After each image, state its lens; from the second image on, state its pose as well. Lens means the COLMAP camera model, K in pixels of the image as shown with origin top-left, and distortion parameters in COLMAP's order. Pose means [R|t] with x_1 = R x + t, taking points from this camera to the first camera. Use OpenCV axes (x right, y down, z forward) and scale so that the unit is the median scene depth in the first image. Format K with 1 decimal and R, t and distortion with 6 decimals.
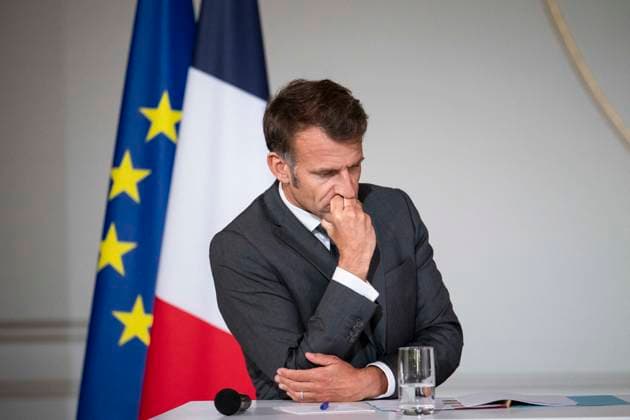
lens RADIAL K [[2963.5, 0, 315.0], [0, 2963.5, 210.0], [0, 0, 1]] dist [0.467156, 1.185147]
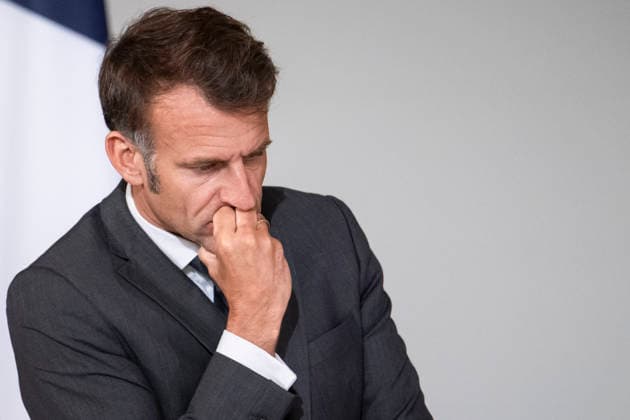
lens RADIAL K [[2963.5, 0, 315.0], [0, 2963.5, 210.0], [0, 0, 1]] dist [0.467156, 1.185147]
pose [[0.999920, 0.002376, 0.012439, 0.017774], [-0.002020, 0.999591, -0.028530, 0.012292], [-0.012502, 0.028502, 0.999516, 0.418965]]
